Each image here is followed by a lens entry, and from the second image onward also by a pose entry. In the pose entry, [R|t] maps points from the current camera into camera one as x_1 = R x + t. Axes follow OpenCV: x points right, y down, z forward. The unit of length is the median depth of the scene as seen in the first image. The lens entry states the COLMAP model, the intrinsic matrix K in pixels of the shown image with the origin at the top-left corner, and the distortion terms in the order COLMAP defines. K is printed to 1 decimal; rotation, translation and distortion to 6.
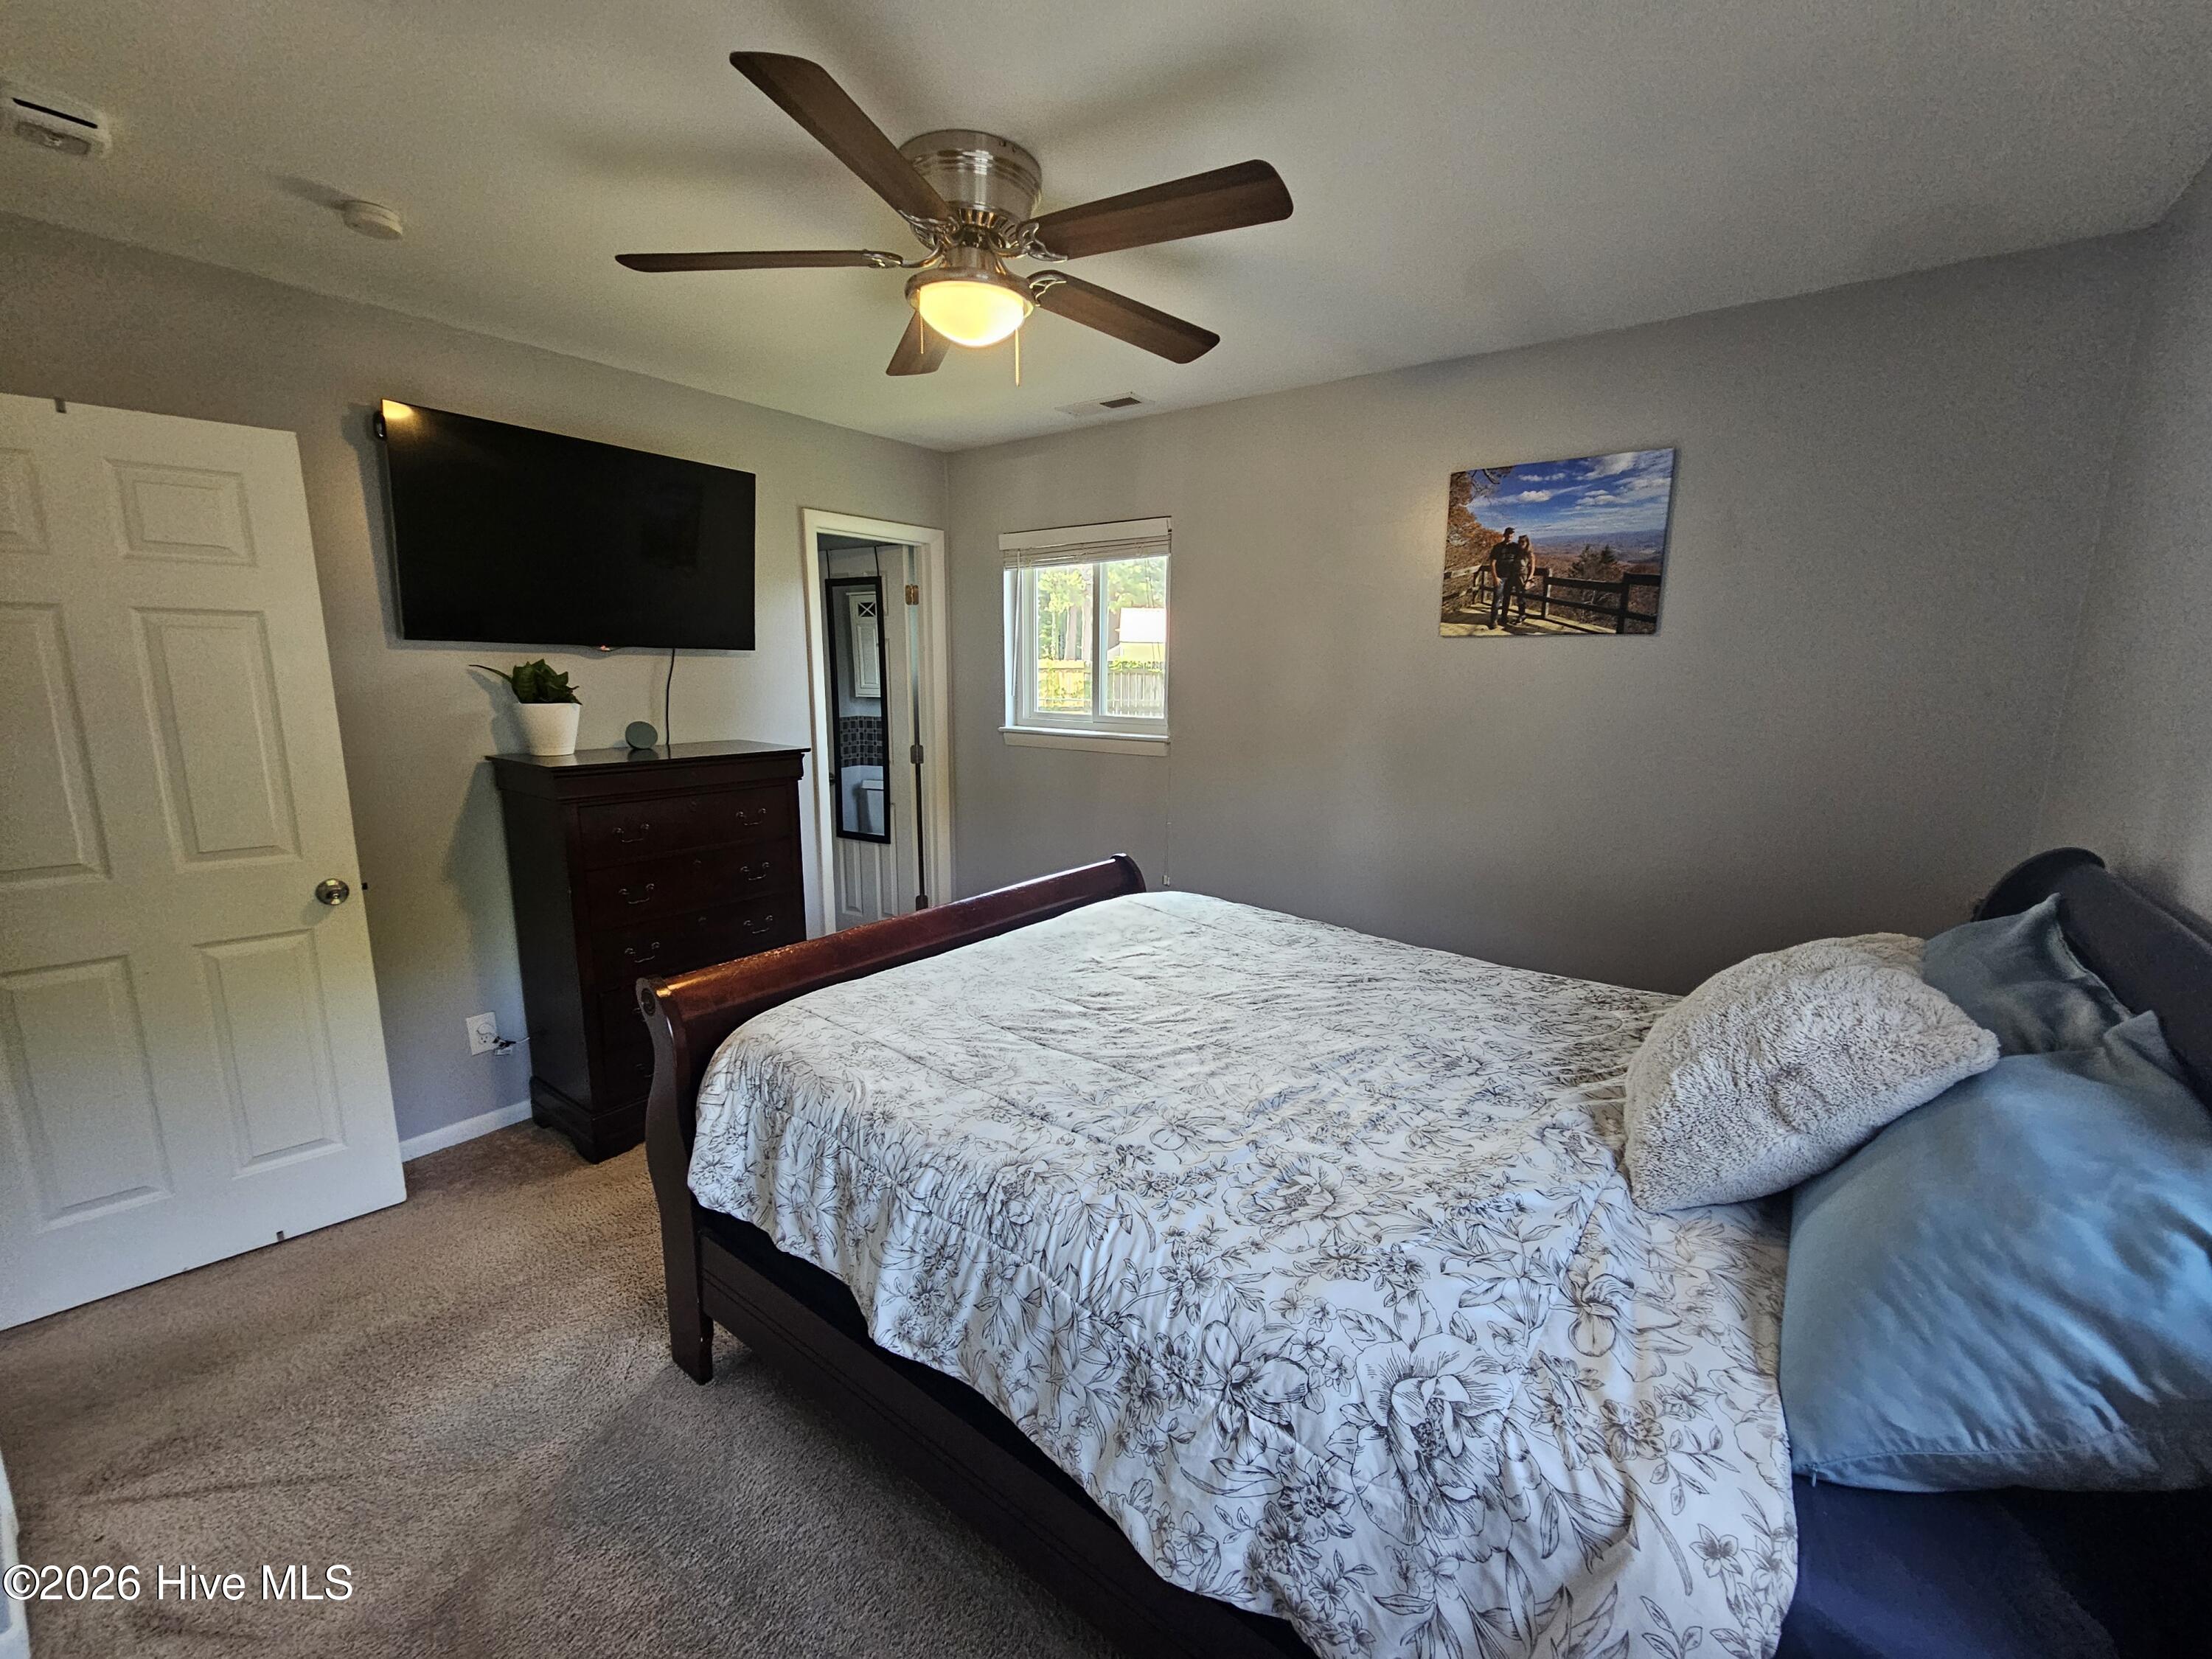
lens RADIAL K [[911.4, 0, 1103.3], [0, 911.4, 826.8], [0, 0, 1]] dist [-0.000174, -0.000481]
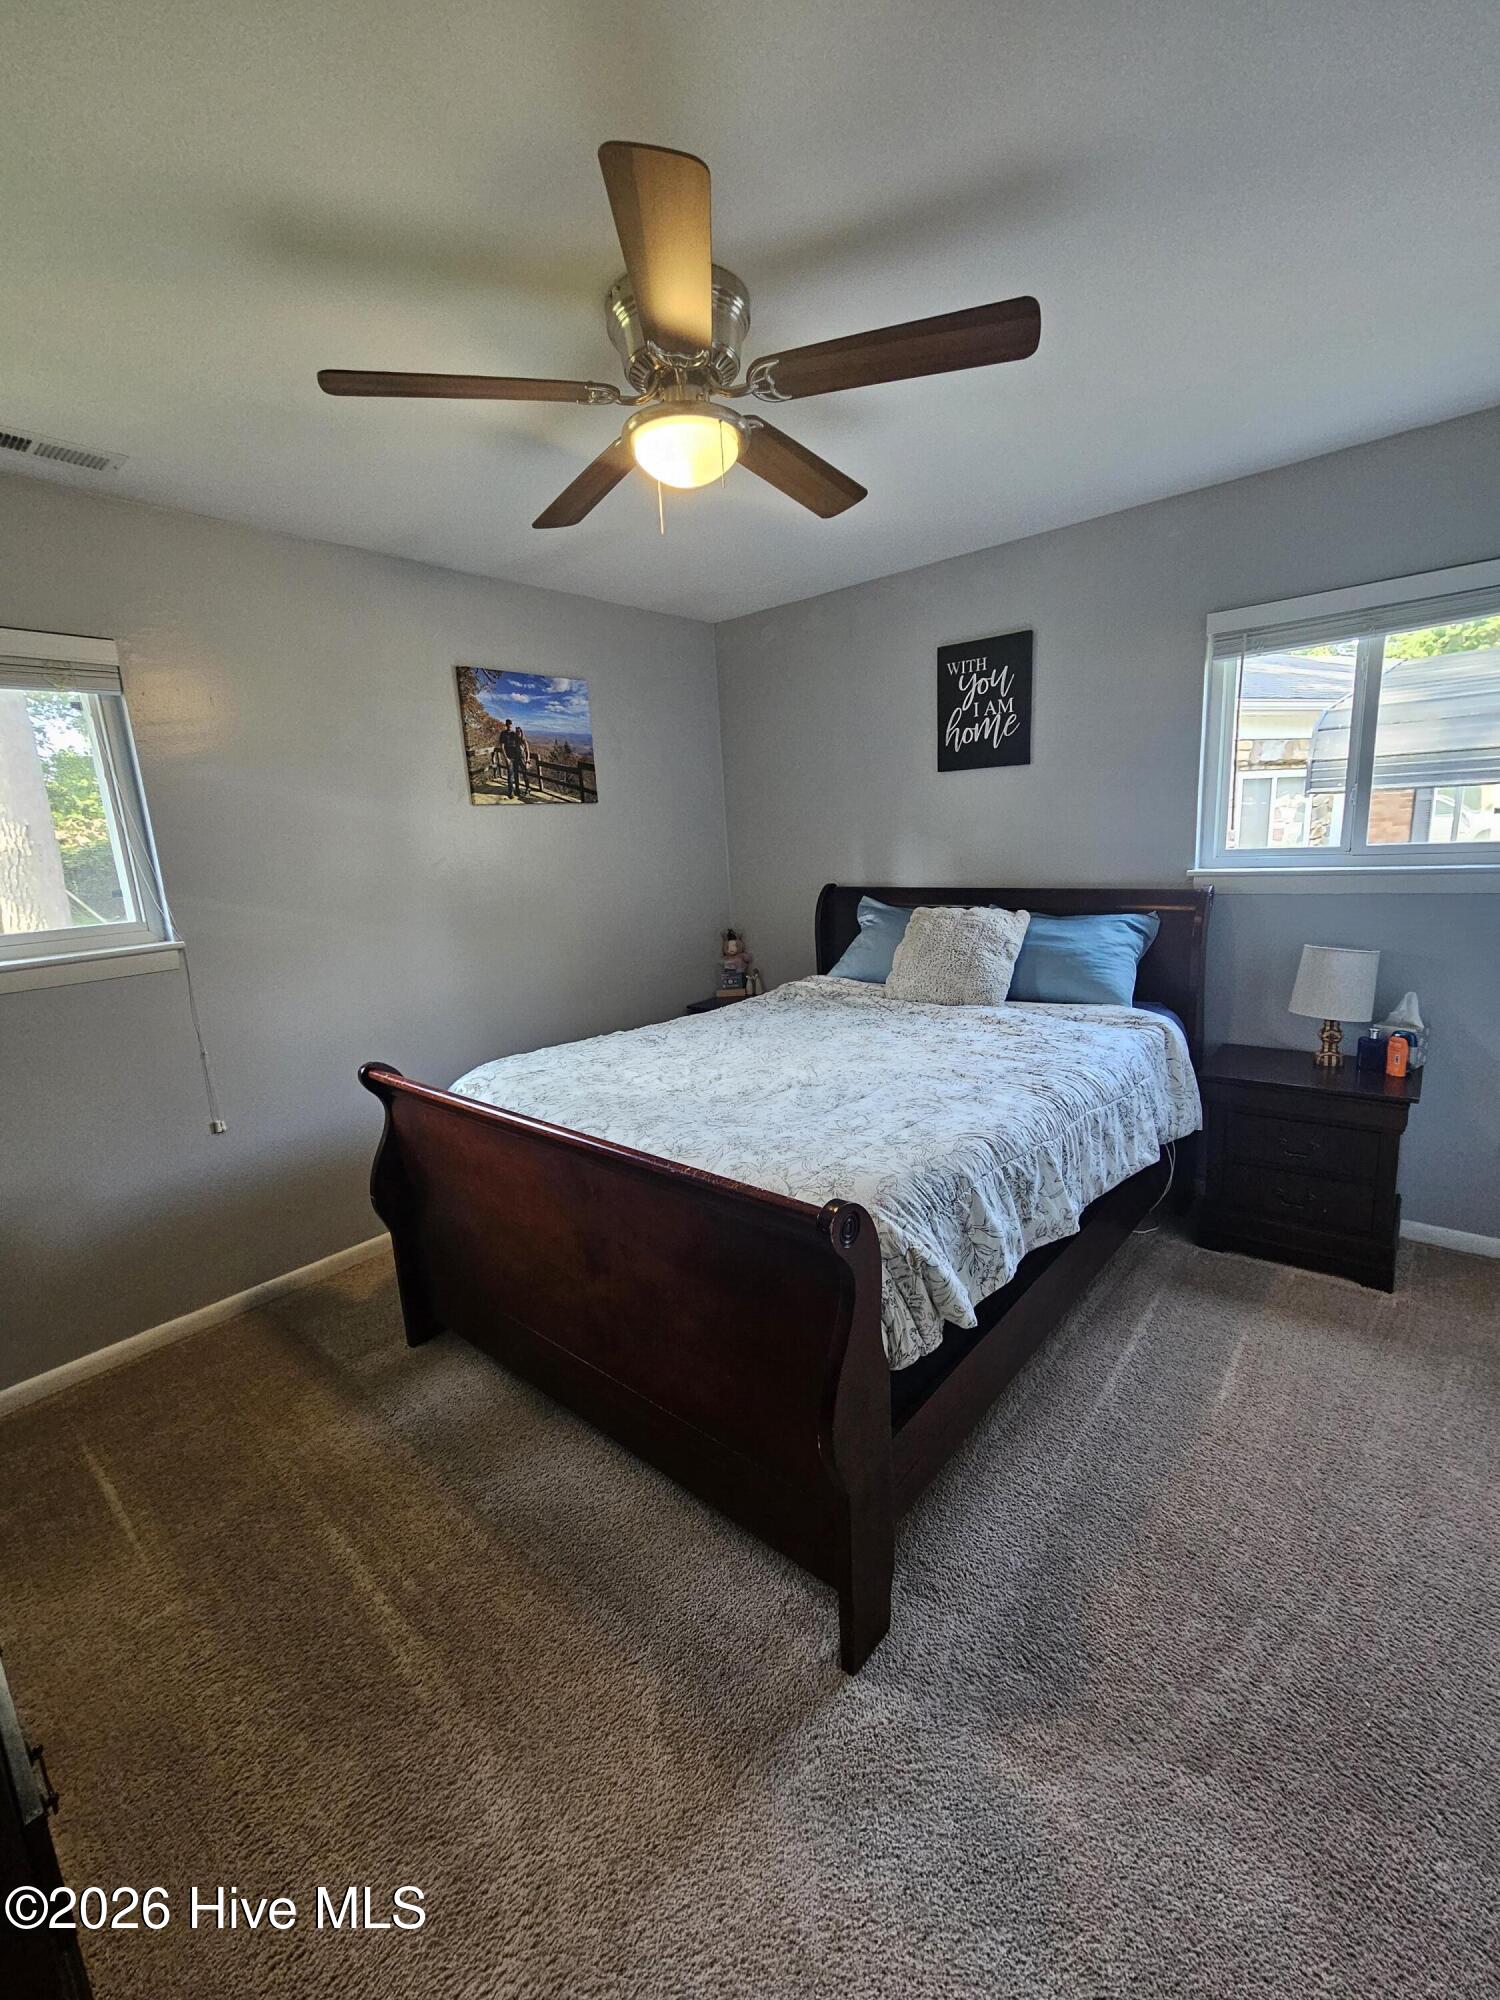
lens RADIAL K [[824.1, 0, 751.9], [0, 824.1, 995.0], [0, 0, 1]] dist [-0.000174, -0.000481]
pose [[0.049830, -0.212176, 0.975960, -0.757327], [0.226227, 0.954174, 0.195889, -0.109181], [-0.972799, 0.211027, 0.095546, 0.644172]]
